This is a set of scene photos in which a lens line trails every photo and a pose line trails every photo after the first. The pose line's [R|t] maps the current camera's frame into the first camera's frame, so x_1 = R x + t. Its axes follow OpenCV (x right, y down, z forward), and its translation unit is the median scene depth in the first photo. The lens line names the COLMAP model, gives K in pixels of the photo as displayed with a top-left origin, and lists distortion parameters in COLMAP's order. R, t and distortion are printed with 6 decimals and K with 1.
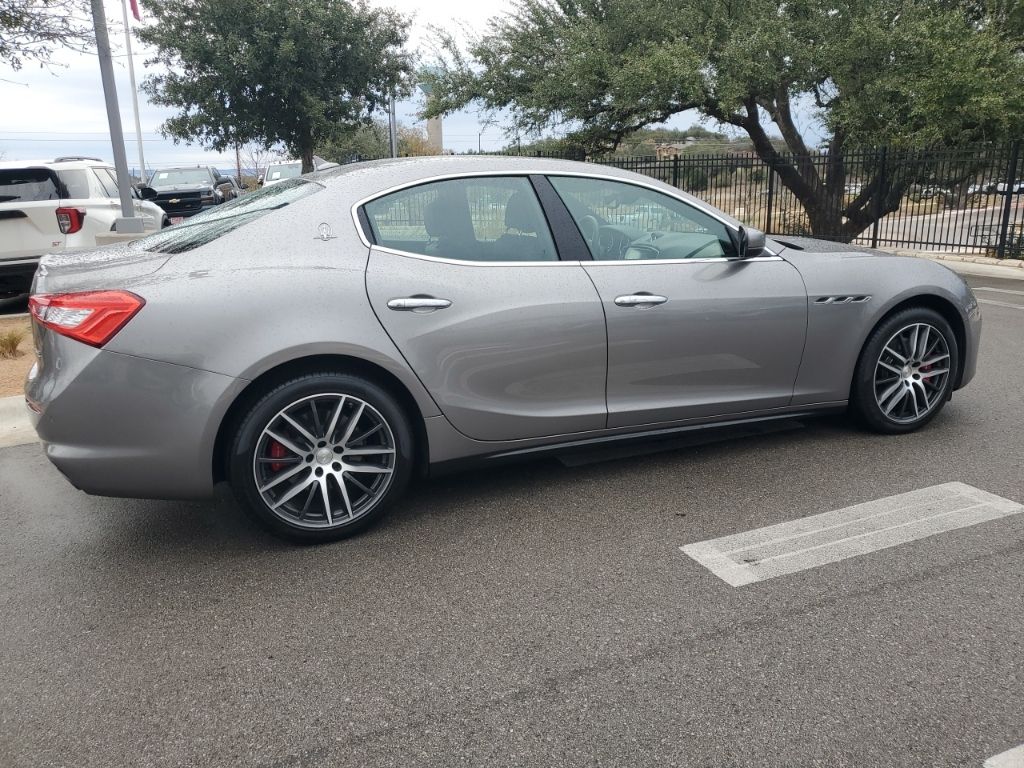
lens RADIAL K [[801.6, 0, 512.0], [0, 801.6, 384.0], [0, 0, 1]] dist [0.025599, 0.000231]
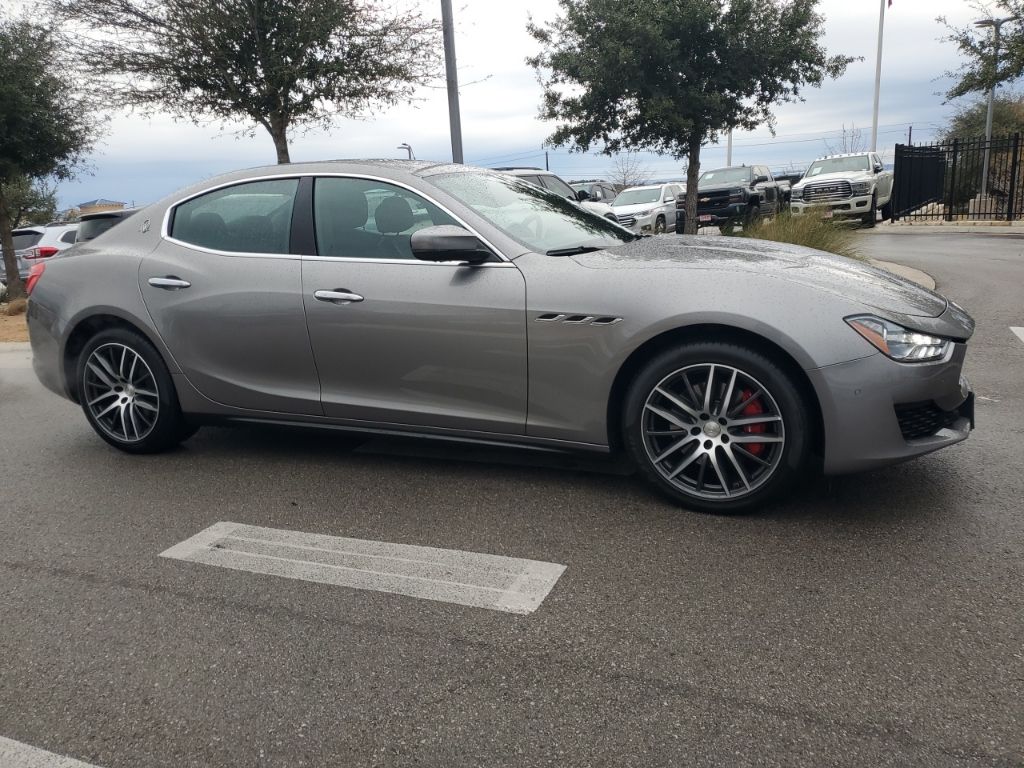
lens RADIAL K [[801.6, 0, 512.0], [0, 801.6, 384.0], [0, 0, 1]] dist [0.025599, 0.000231]
pose [[0.694139, 0.148301, -0.704399, 1.025066], [-0.145361, 0.987267, 0.064611, -0.089690], [0.705012, 0.057543, 0.706858, 0.422604]]
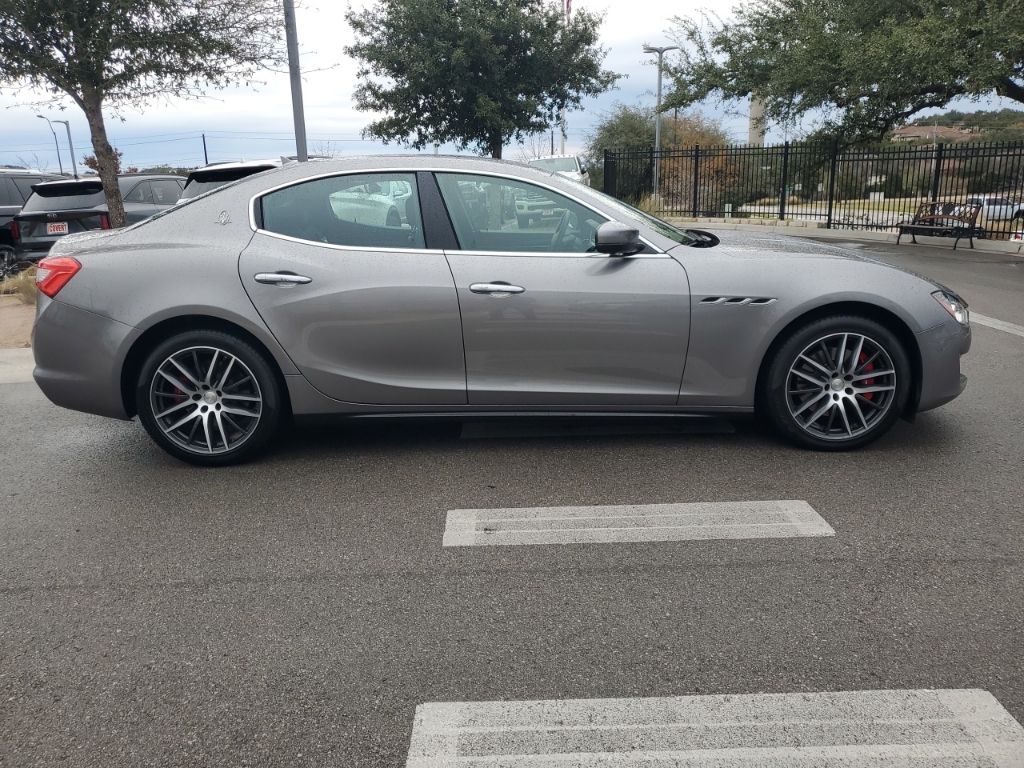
lens RADIAL K [[801.6, 0, 512.0], [0, 801.6, 384.0], [0, 0, 1]] dist [0.025599, 0.000231]
pose [[0.924406, 0.096459, -0.369012, 0.572424], [-0.093242, 0.995288, 0.026587, -0.006830], [0.369838, 0.009830, 0.929044, 0.007998]]
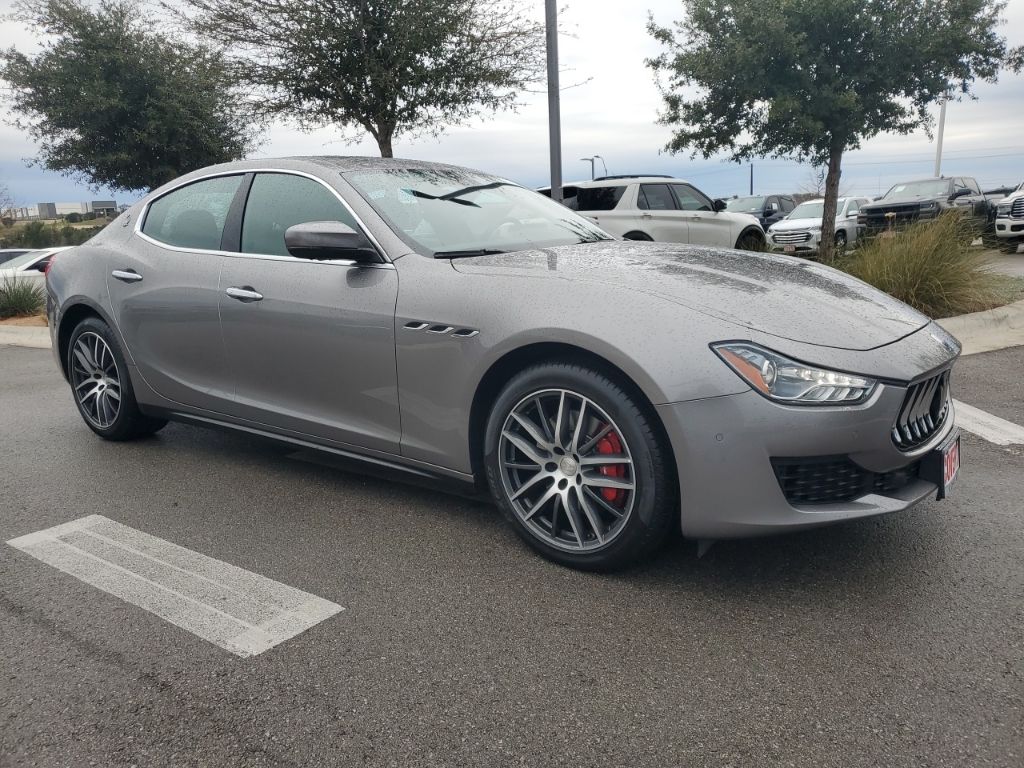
lens RADIAL K [[796.3, 0, 510.7], [0, 796.3, 387.0], [0, 0, 1]] dist [0.034139, -0.003603]
pose [[0.495564, 0.182184, -0.849250, 1.149828], [-0.195509, 0.976060, 0.095301, -0.146487], [0.846281, 0.118808, 0.519319, 0.753715]]
